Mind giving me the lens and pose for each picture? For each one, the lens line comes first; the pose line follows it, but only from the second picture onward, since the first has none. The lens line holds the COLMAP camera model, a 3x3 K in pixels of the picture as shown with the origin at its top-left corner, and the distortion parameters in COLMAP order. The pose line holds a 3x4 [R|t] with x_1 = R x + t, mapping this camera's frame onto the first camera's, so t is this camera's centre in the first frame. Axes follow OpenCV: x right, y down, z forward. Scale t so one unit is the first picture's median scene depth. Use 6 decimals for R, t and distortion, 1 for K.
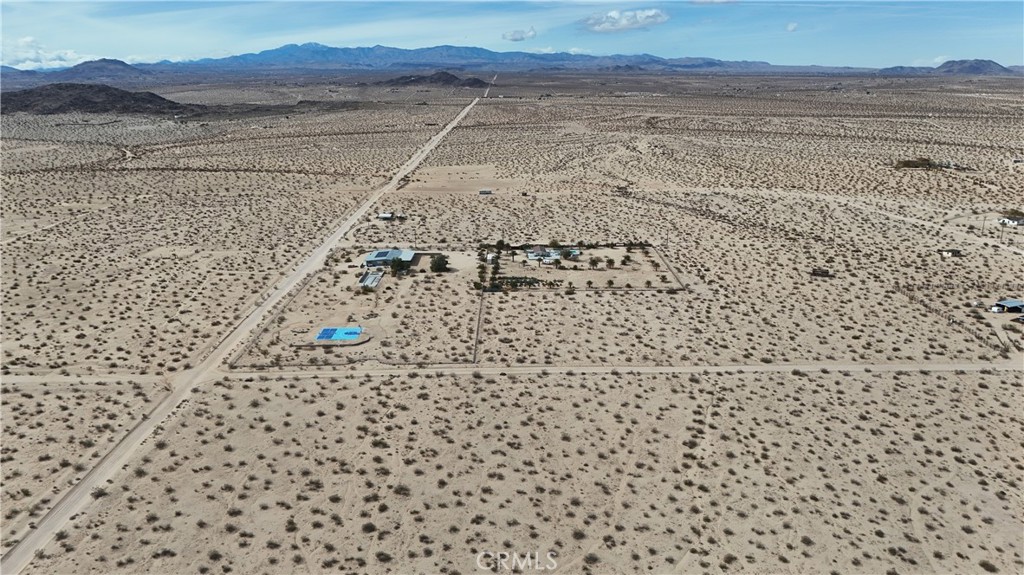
lens RADIAL K [[757.4, 0, 519.2], [0, 757.4, 281.9], [0, 0, 1]] dist [0.027200, -0.024180]
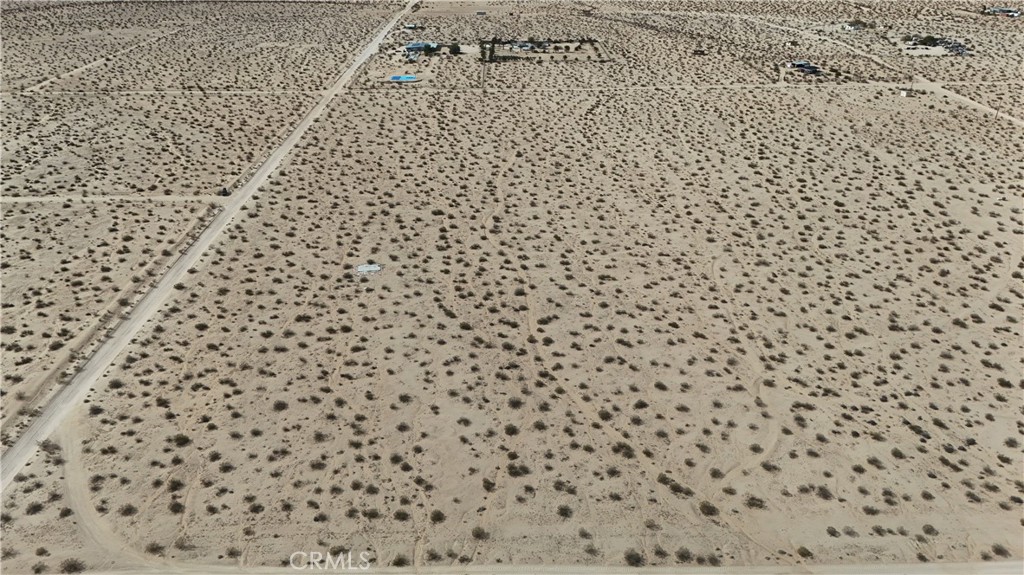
lens RADIAL K [[757.4, 0, 513.3], [0, 757.4, 288.5], [0, 0, 1]] dist [0.027200, -0.024180]
pose [[0.999964, -0.003631, 0.007695, -0.001558], [0.002141, 0.982650, 0.185455, 0.166687], [-0.008235, -0.185431, 0.982623, -0.595209]]
